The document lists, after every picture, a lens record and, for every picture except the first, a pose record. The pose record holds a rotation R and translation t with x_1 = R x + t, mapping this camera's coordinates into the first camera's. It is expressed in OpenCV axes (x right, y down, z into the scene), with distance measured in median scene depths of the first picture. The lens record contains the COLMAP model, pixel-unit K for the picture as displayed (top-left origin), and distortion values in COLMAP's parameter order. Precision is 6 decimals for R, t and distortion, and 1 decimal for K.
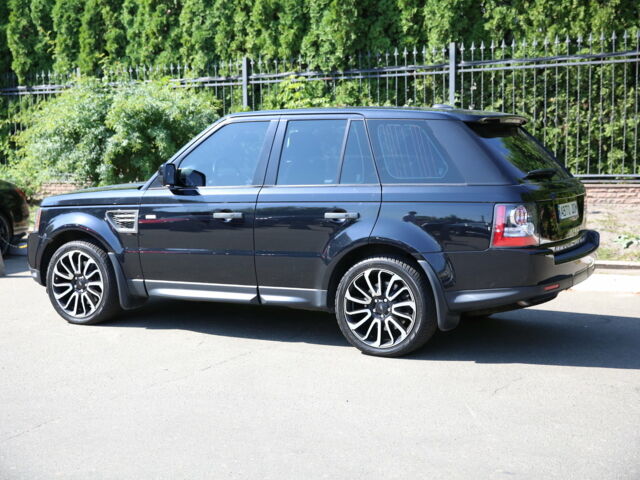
lens RADIAL K [[926.4, 0, 308.0], [0, 926.4, 236.5], [0, 0, 1]] dist [0.033723, 0.034952]
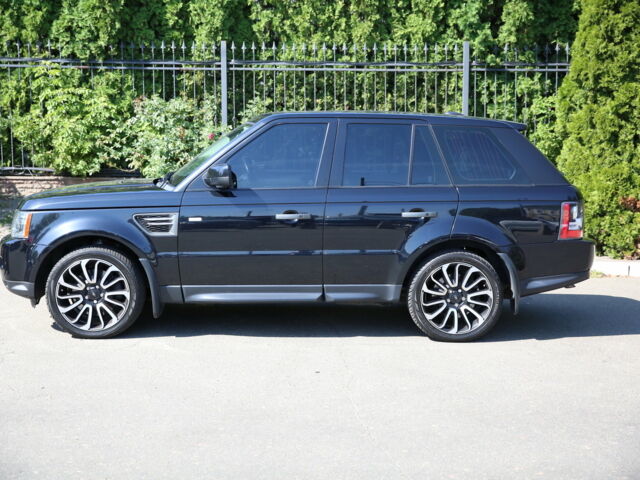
lens RADIAL K [[926.4, 0, 308.0], [0, 926.4, 236.5], [0, 0, 1]] dist [0.033723, 0.034952]
pose [[0.867562, -0.032301, 0.496279, -0.297782], [0.025476, 0.999465, 0.020517, -0.011074], [-0.496676, -0.005157, 0.867921, 0.061779]]
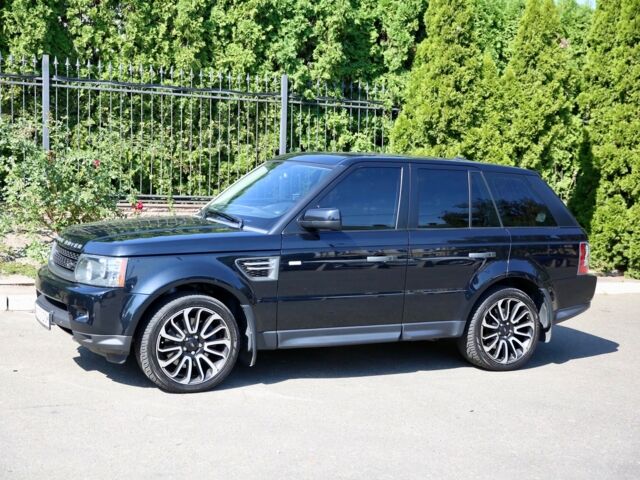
lens RADIAL K [[926.4, 0, 308.0], [0, 926.4, 236.5], [0, 0, 1]] dist [0.033723, 0.034952]
pose [[0.568670, -0.029290, 0.822044, -0.510988], [0.023380, 0.999538, 0.019440, -0.036229], [-0.822234, 0.008164, 0.569092, 0.249280]]
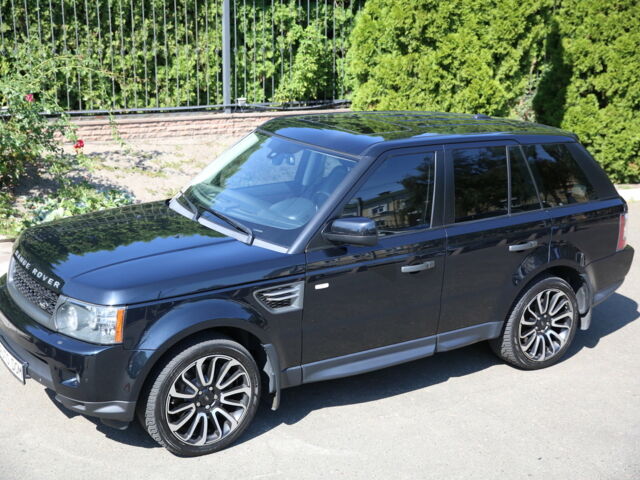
lens RADIAL K [[926.4, 0, 308.0], [0, 926.4, 236.5], [0, 0, 1]] dist [0.033723, 0.034952]
pose [[0.474118, -0.193952, 0.858834, -0.456225], [0.044072, 0.979441, 0.196859, -0.117717], [-0.879358, -0.055484, 0.472918, 0.353880]]
